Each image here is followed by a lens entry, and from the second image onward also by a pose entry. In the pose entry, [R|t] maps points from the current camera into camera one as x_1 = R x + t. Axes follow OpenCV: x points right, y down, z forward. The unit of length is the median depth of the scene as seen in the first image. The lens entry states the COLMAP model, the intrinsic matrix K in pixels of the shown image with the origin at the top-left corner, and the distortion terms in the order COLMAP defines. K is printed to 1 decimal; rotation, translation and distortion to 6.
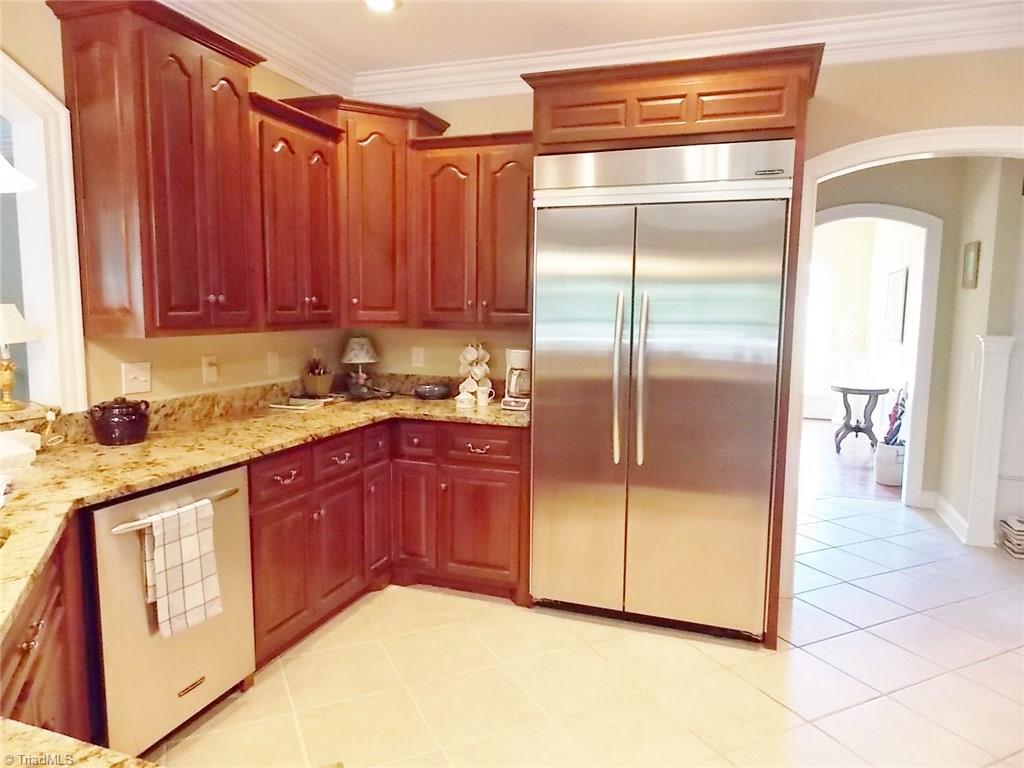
lens RADIAL K [[683.7, 0, 512.0], [0, 683.7, 384.0], [0, 0, 1]] dist [0.000817, 0.001575]
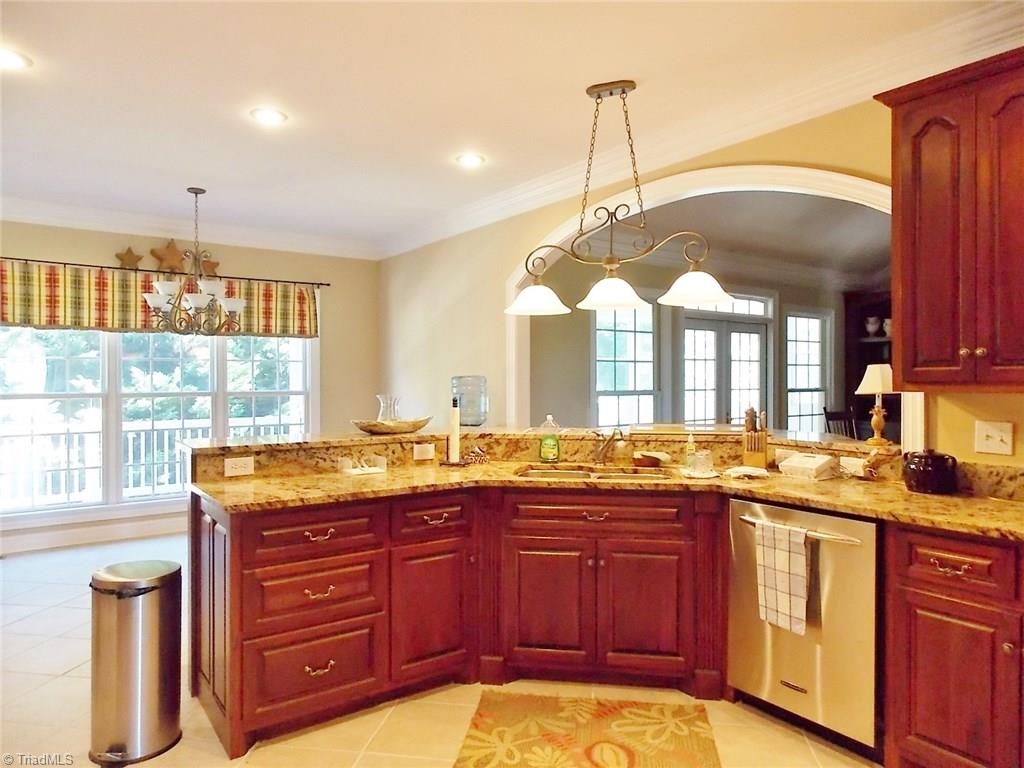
lens RADIAL K [[683.7, 0, 512.0], [0, 683.7, 384.0], [0, 0, 1]] dist [0.000817, 0.001575]
pose [[-0.567094, -0.005059, -0.823637, 0.721412], [-0.099754, 0.993042, 0.062583, -0.088557], [0.817590, 0.117652, -0.563653, 1.137263]]
